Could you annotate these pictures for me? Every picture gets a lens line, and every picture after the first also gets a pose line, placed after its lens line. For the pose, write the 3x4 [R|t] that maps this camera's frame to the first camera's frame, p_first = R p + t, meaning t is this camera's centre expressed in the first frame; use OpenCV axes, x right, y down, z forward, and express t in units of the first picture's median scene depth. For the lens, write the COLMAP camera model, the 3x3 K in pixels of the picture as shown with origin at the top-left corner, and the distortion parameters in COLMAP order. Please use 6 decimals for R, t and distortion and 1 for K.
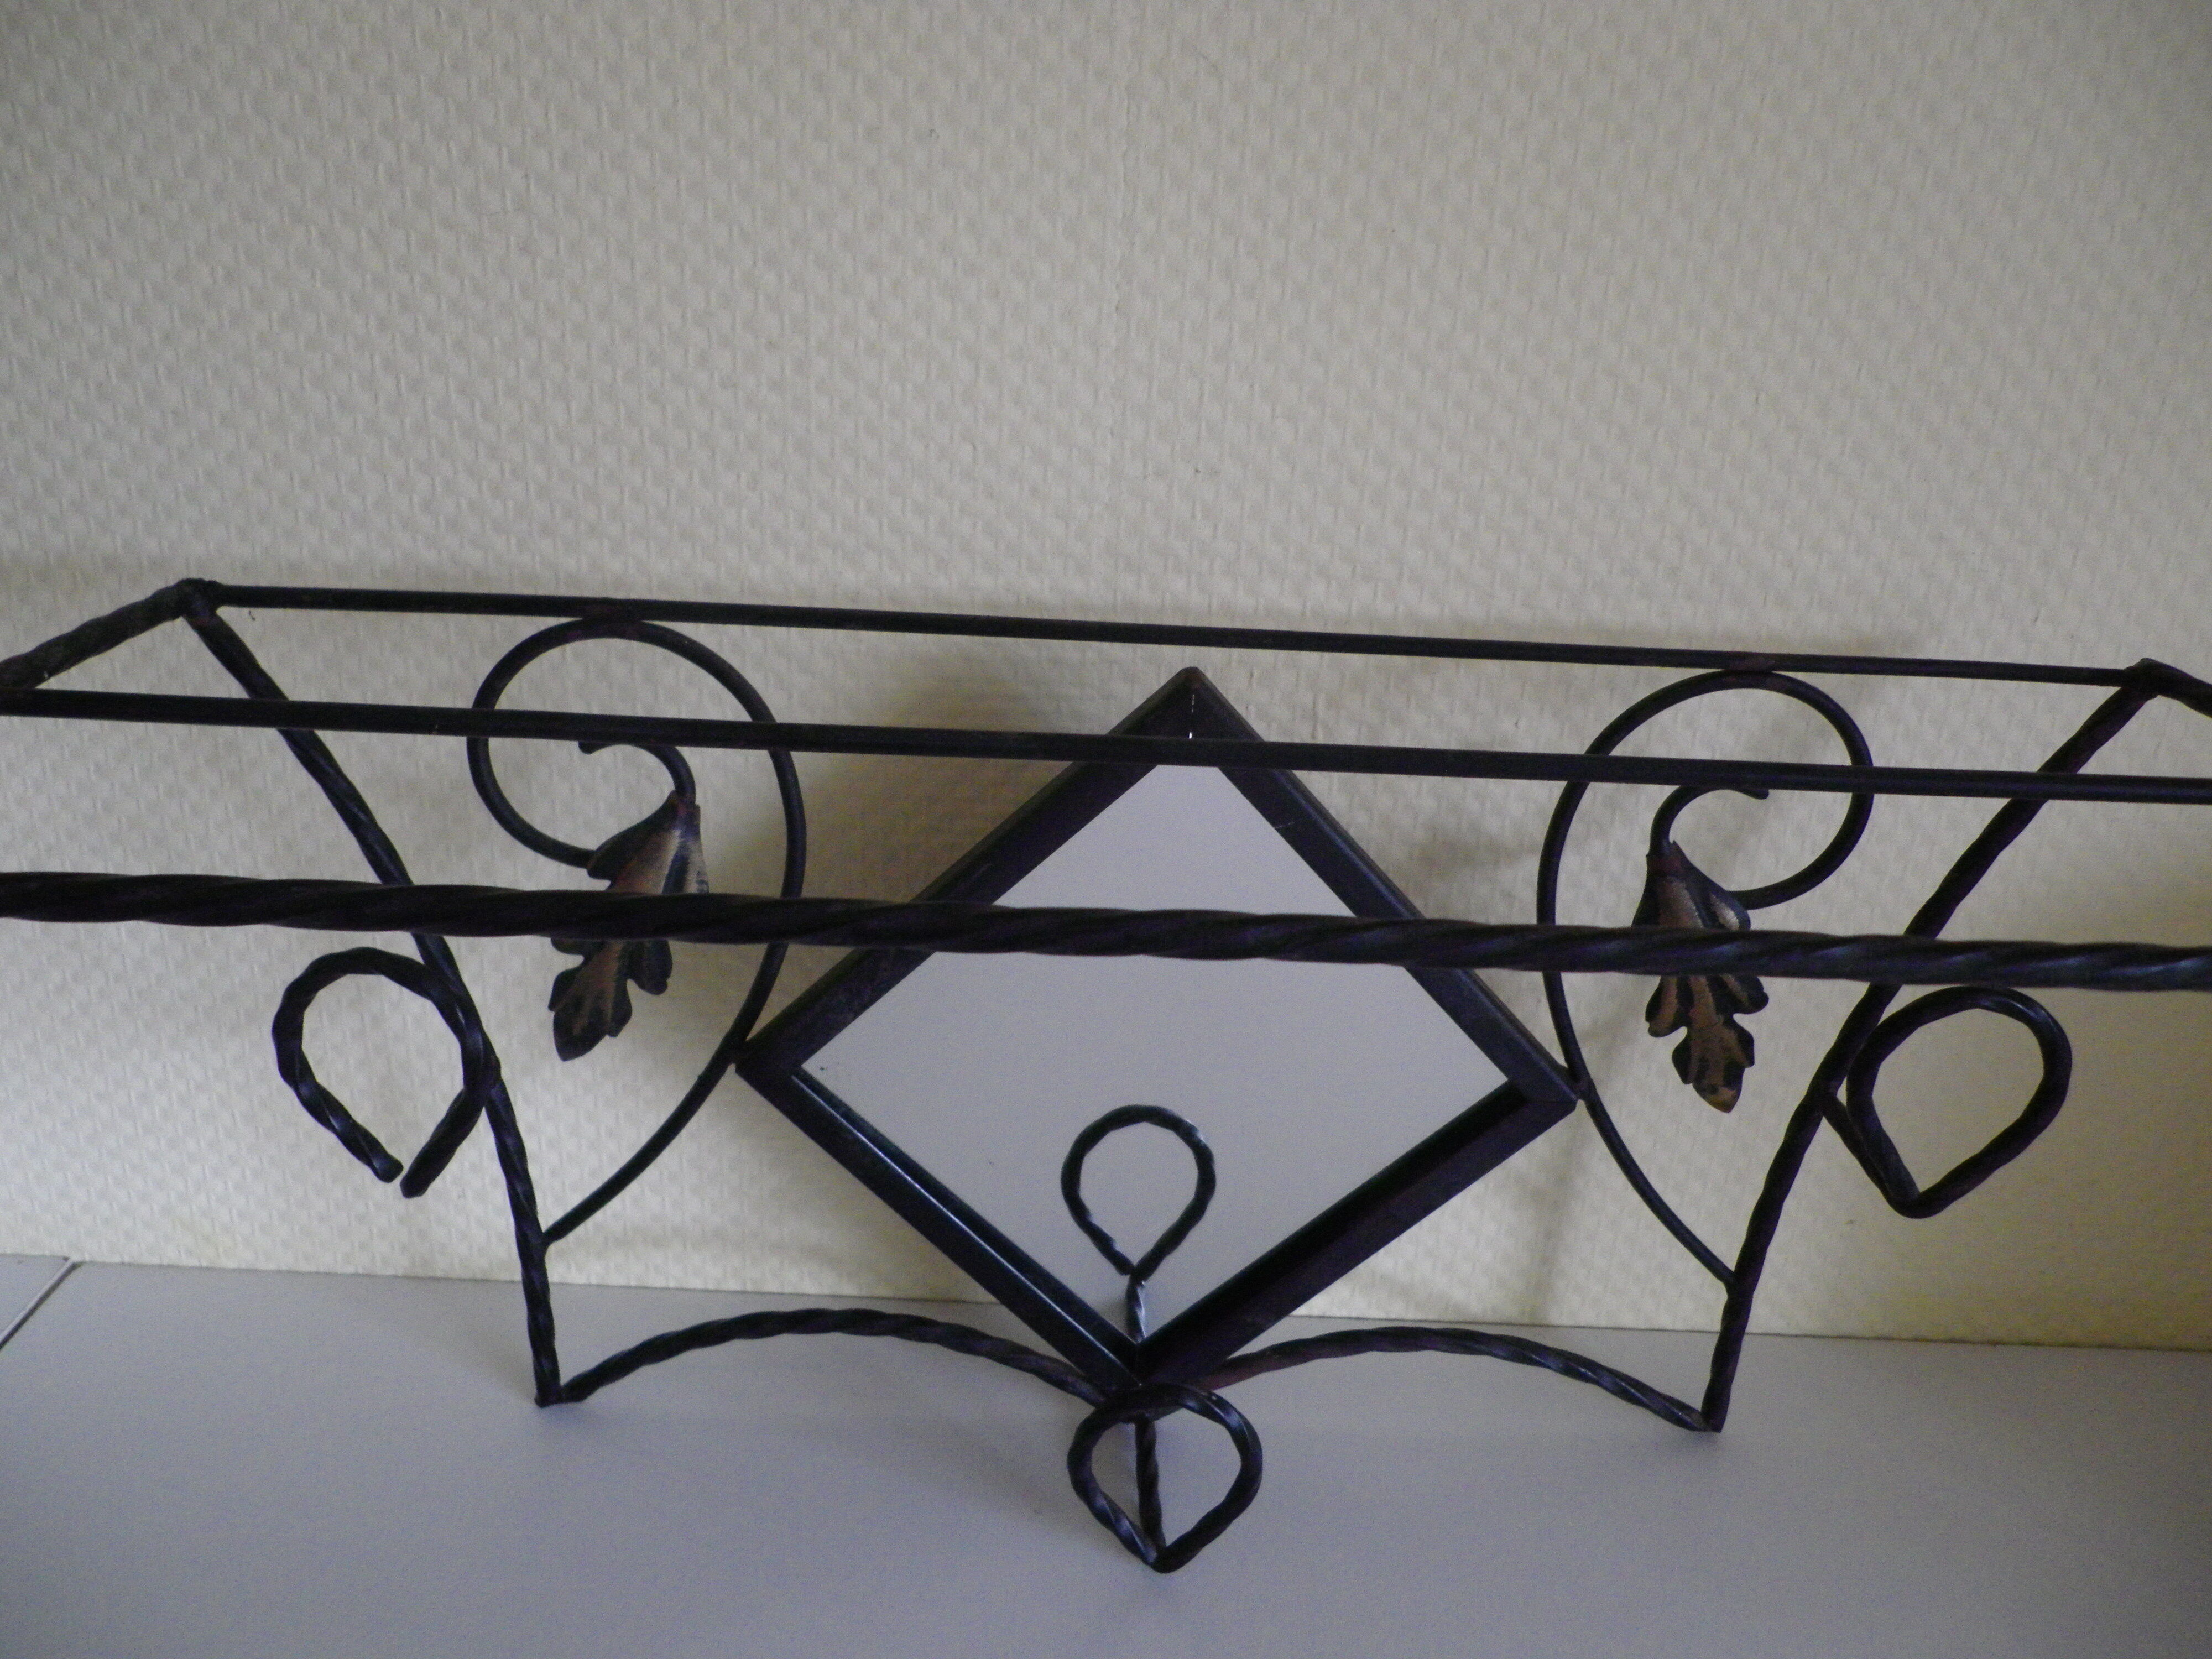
lens RADIAL K [[1691.6, 0, 1113.1], [0, 1691.6, 821.4], [0, 0, 1]] dist [-0.003695, -0.001017]
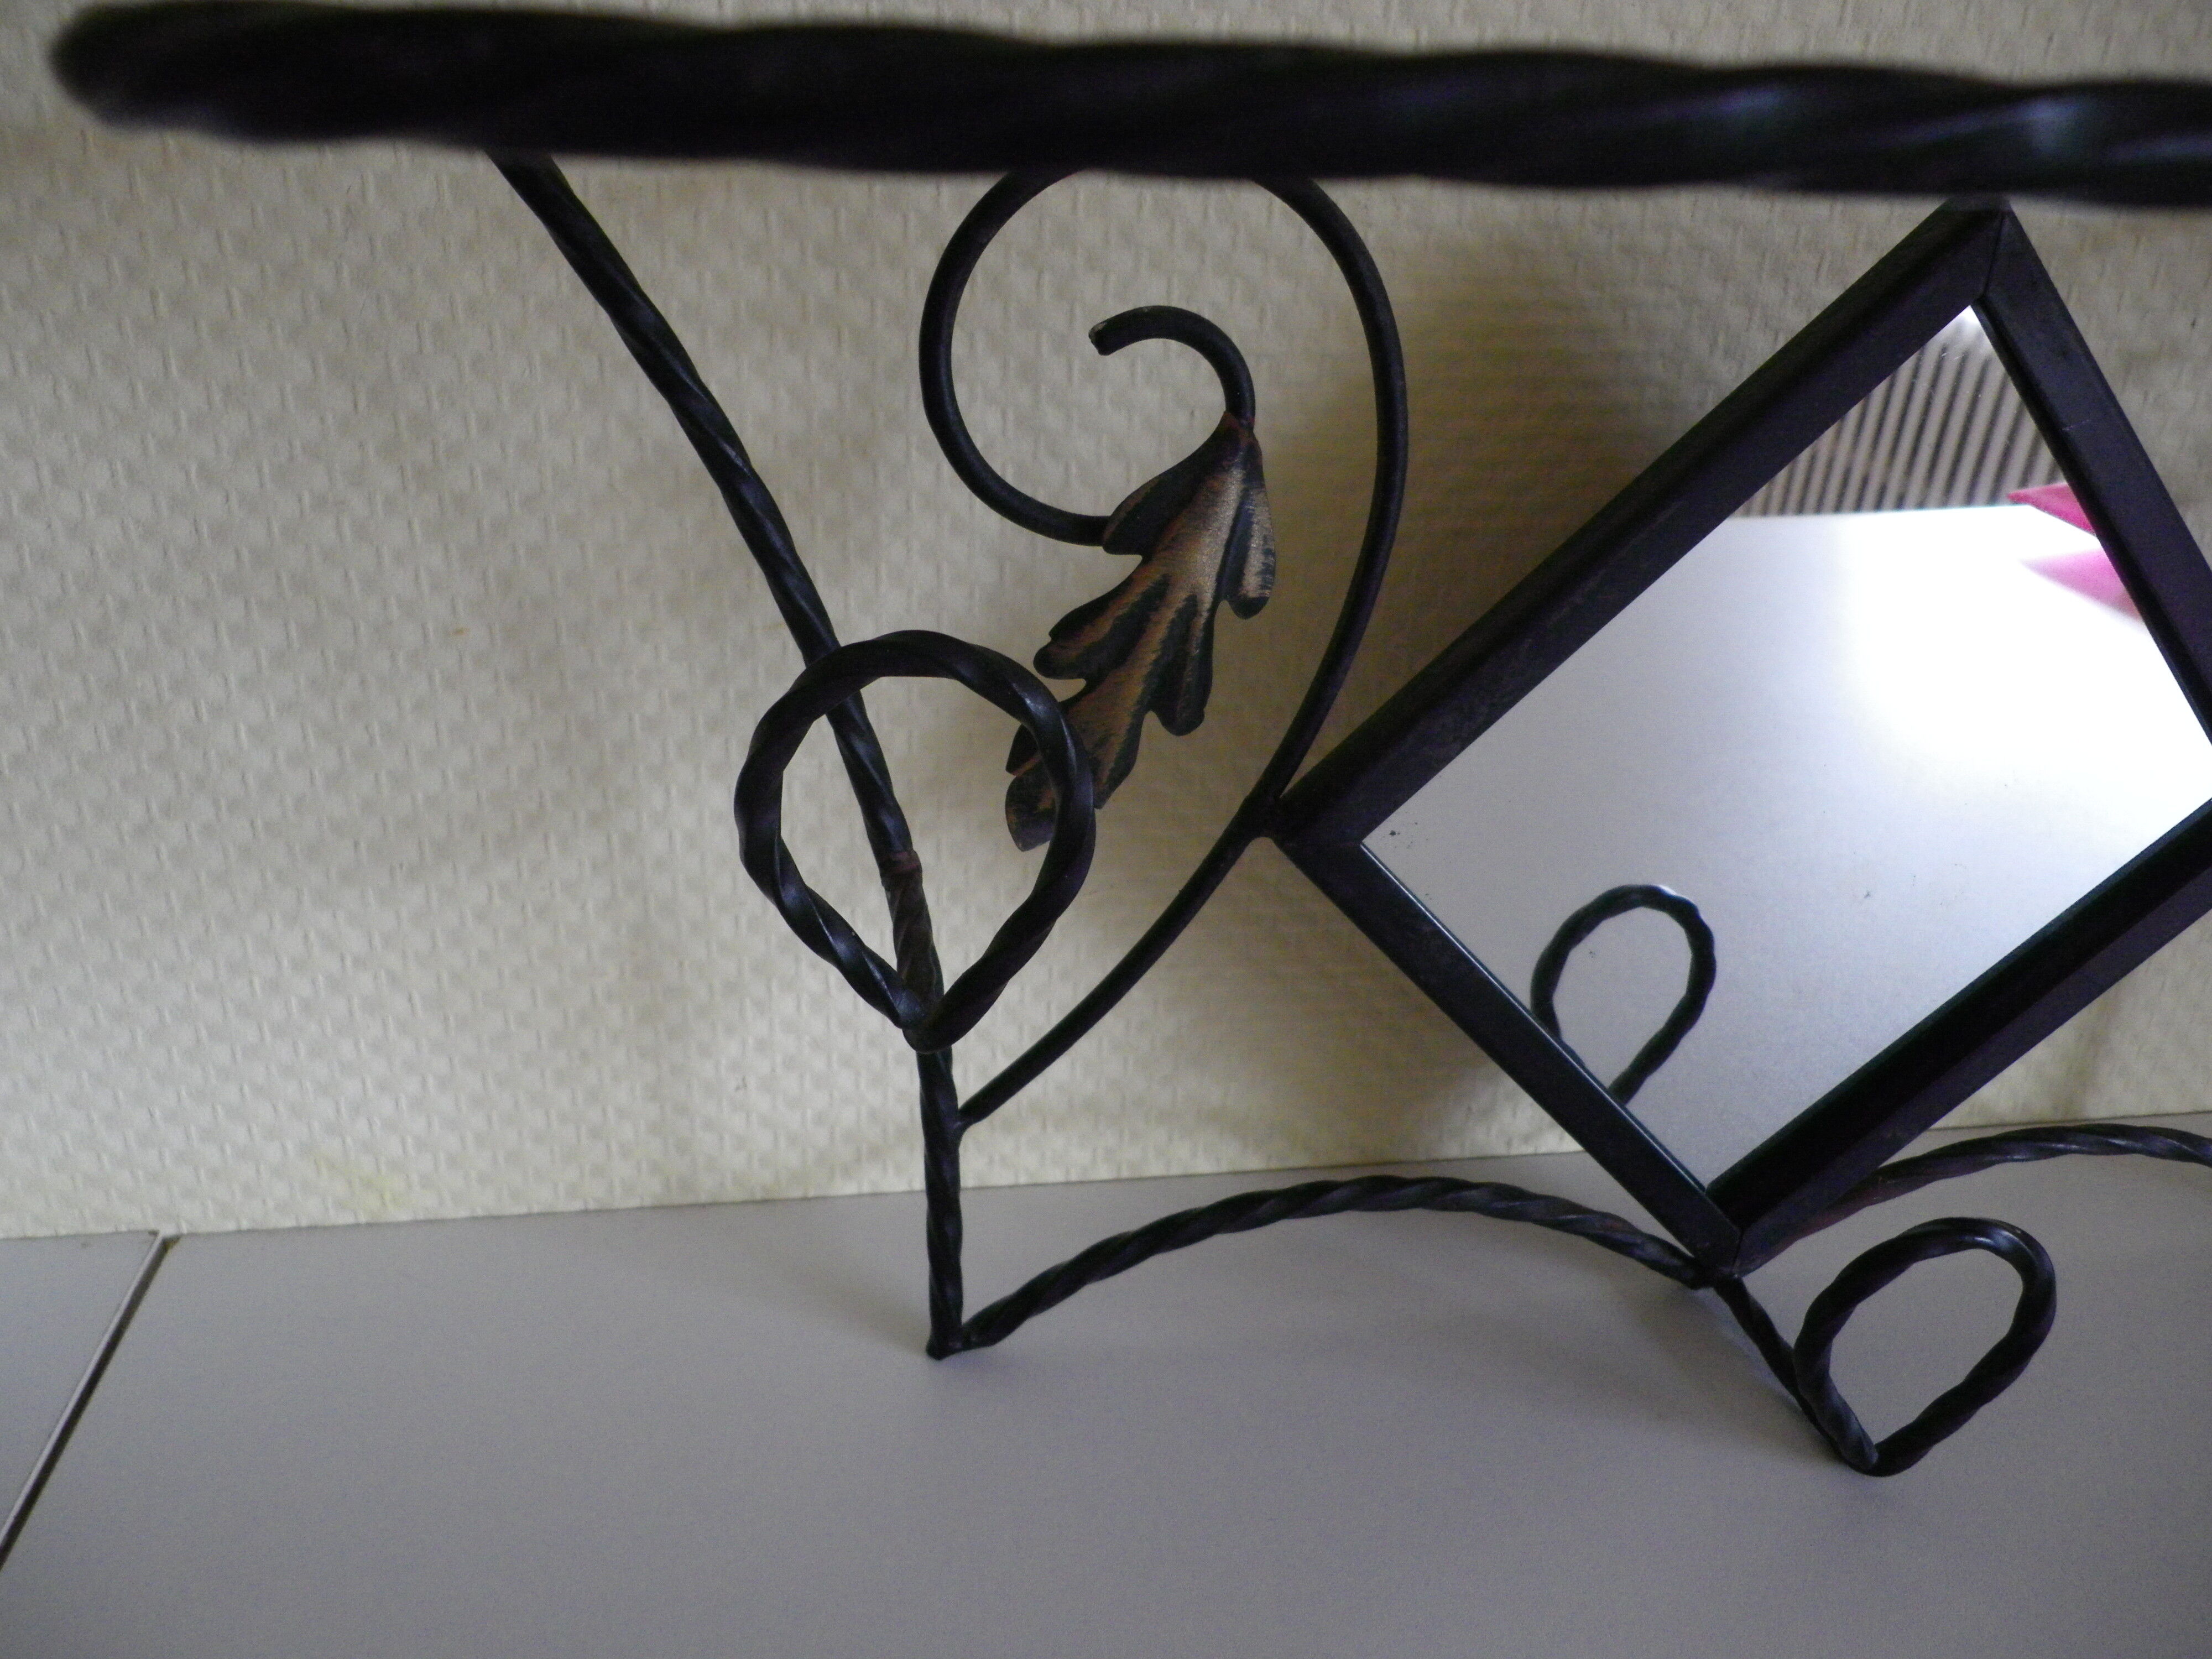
lens RADIAL K [[1691.6, 0, 1106.1], [0, 1691.6, 818.3], [0, 0, 1]] dist [-0.003695, -0.001017]
pose [[0.987998, -0.074011, 0.135581, -0.365697], [0.066581, 0.996062, 0.058546, 0.087664], [-0.139380, -0.048816, 0.989035, 0.314804]]
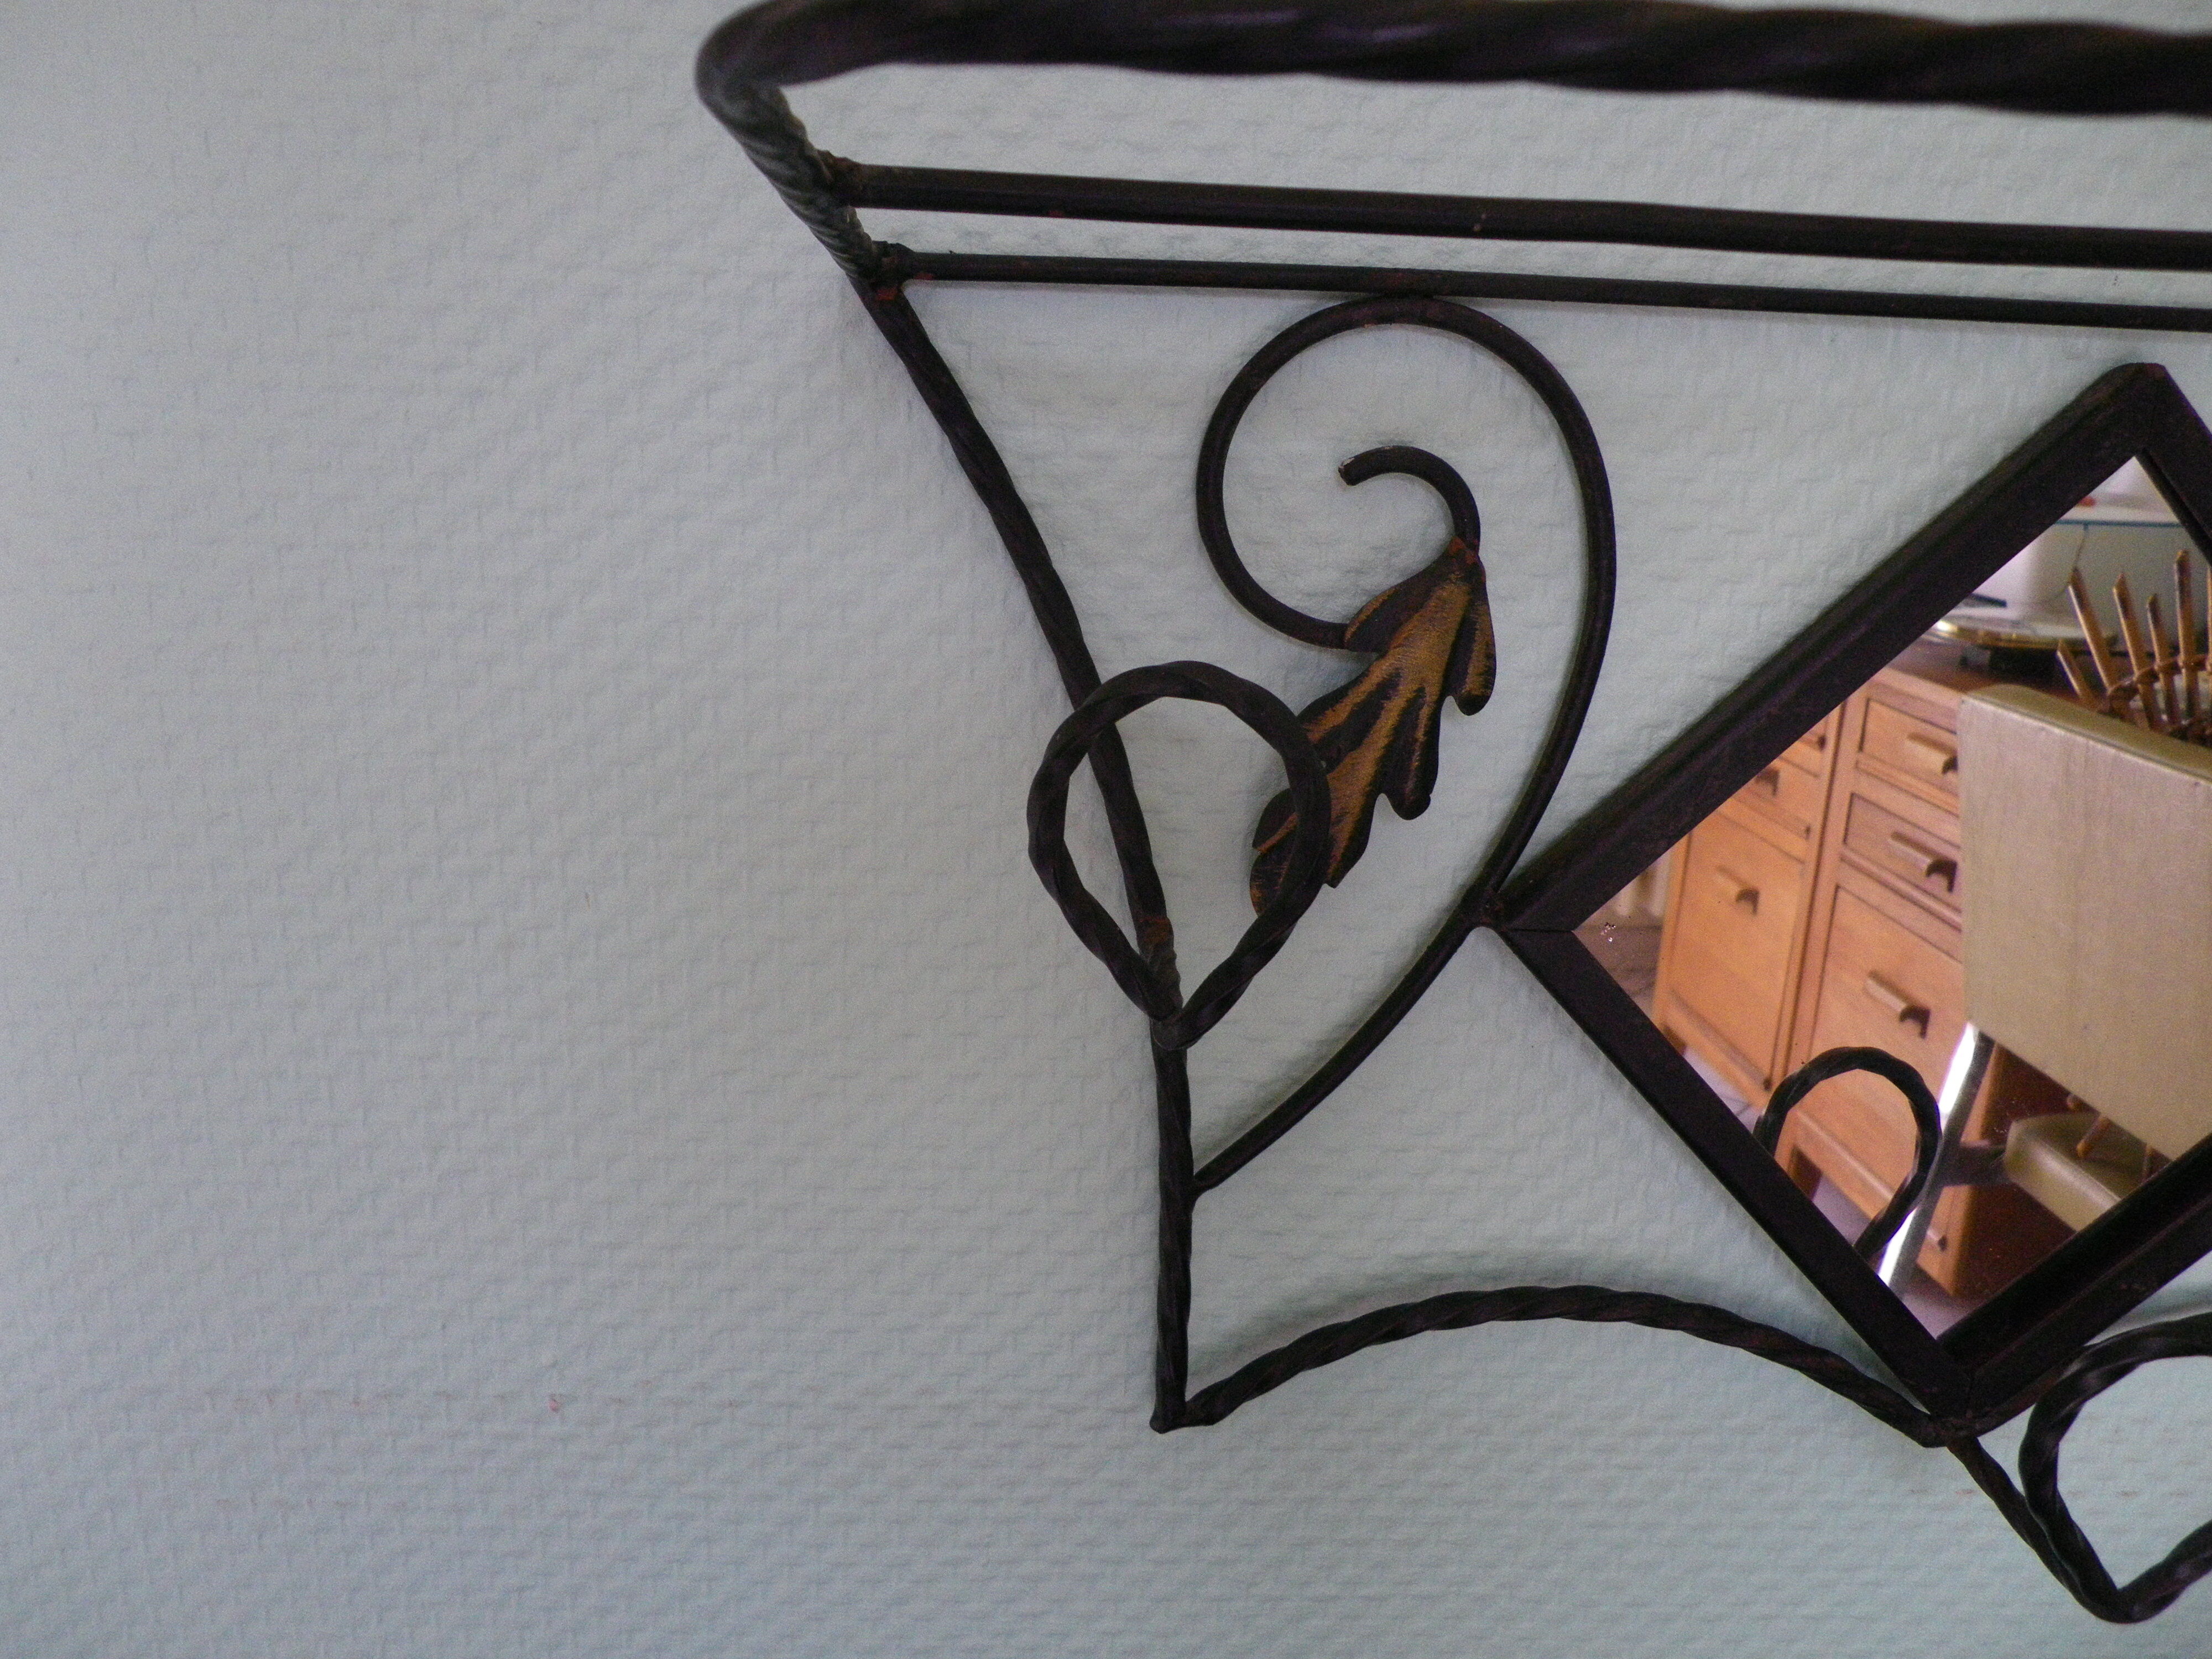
lens RADIAL K [[1691.6, 0, 1103.2], [0, 1691.6, 829.0], [0, 0, 1]] dist [-0.003695, -0.001017]
pose [[0.999884, -0.014651, 0.004213, -0.381558], [0.015105, 0.989417, -0.144312, 0.199571], [-0.002054, 0.144359, 0.989523, 0.234114]]
